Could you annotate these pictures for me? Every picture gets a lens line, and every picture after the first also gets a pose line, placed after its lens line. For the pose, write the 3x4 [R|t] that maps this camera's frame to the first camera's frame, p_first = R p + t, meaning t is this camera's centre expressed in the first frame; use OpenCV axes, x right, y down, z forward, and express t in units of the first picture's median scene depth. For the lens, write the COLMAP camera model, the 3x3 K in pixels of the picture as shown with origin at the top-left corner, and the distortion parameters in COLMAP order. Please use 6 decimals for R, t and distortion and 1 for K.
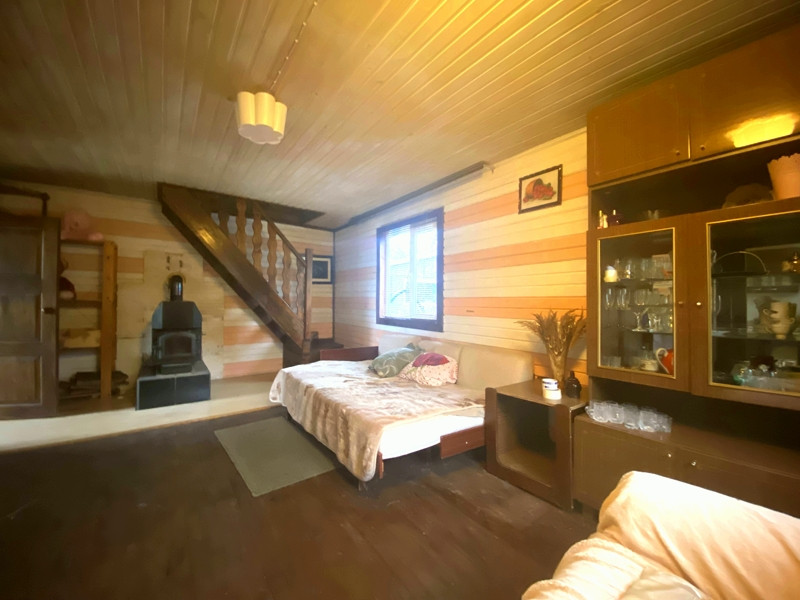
lens RADIAL K [[326.1, 0, 399.7], [0, 326.1, 298.5], [0, 0, 1]] dist [-0.002798, -0.000183]
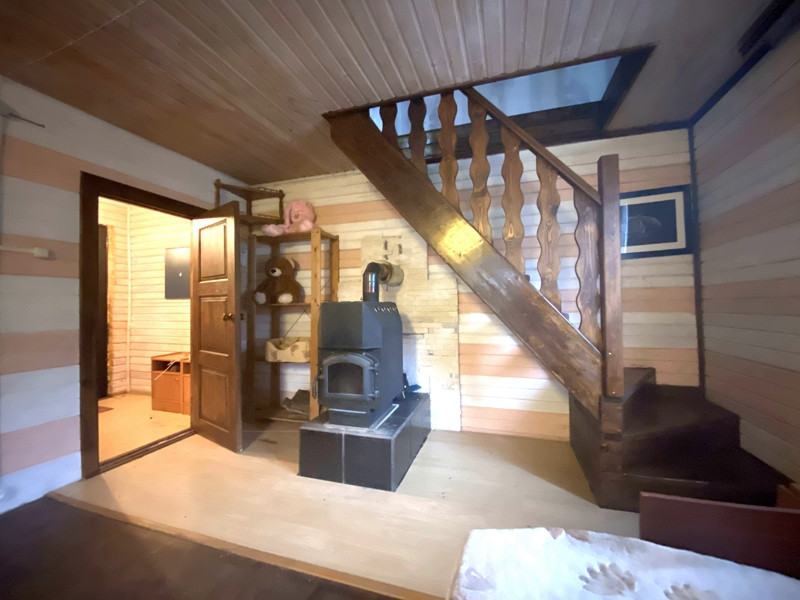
lens RADIAL K [[316.3, 0, 404.7], [0, 316.3, 300.2], [0, 0, 1]] dist [-0.001131, -0.000172]
pose [[0.591836, -0.036086, -0.805250, -0.137868], [0.025832, 0.999333, -0.025797, 0.019558], [0.805644, -0.005534, 0.592374, 0.635787]]
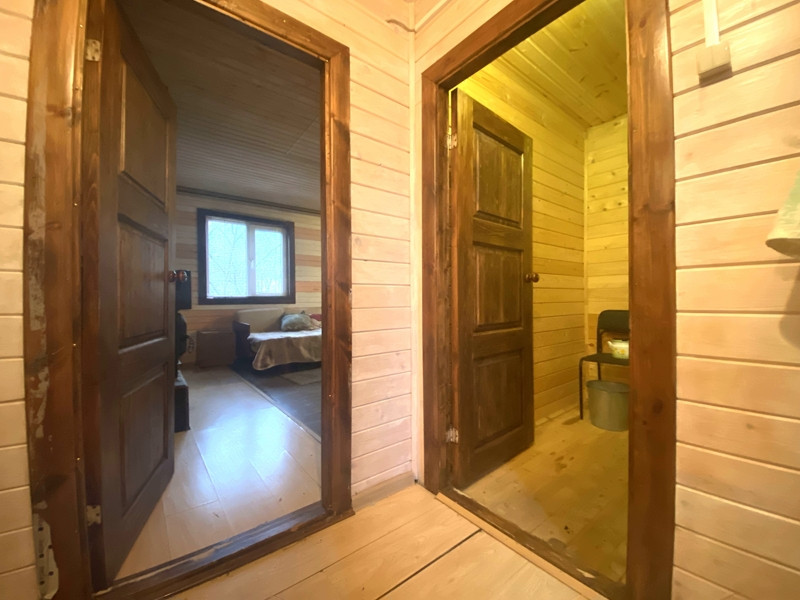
lens RADIAL K [[326.1, 0, 399.7], [0, 326.1, 298.5], [0, 0, 1]] dist [-0.002798, -0.000183]
pose [[-0.037021, -0.005627, 0.999299, -1.199367], [-0.002818, 0.999981, 0.005527, 0.058509], [-0.999311, -0.002611, -0.037036, 0.461891]]
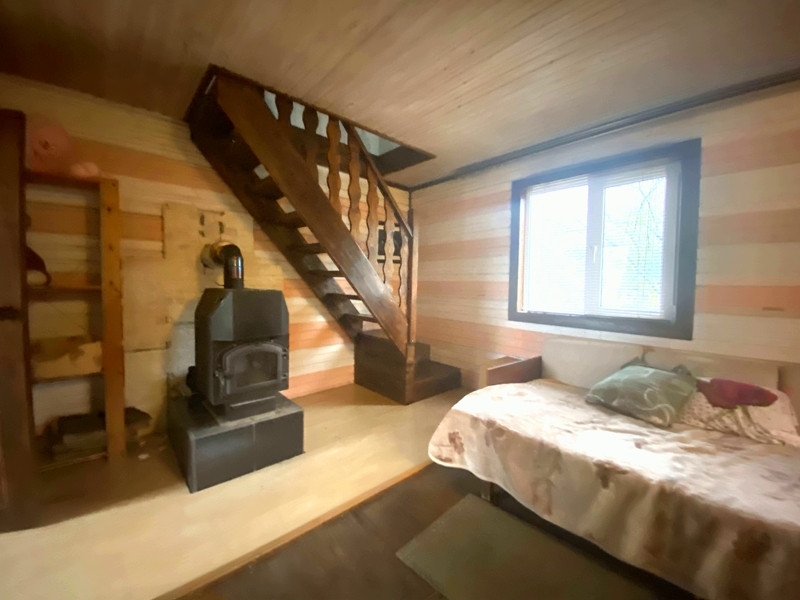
lens RADIAL K [[323.1, 0, 389.3], [0, 323.1, 295.1], [0, 0, 1]] dist [0.002880, -0.000003]
pose [[0.995348, 0.000687, 0.096338, -0.425208], [-0.005666, 0.998661, 0.051412, -0.010925], [-0.096174, -0.051719, 0.994020, 0.357908]]
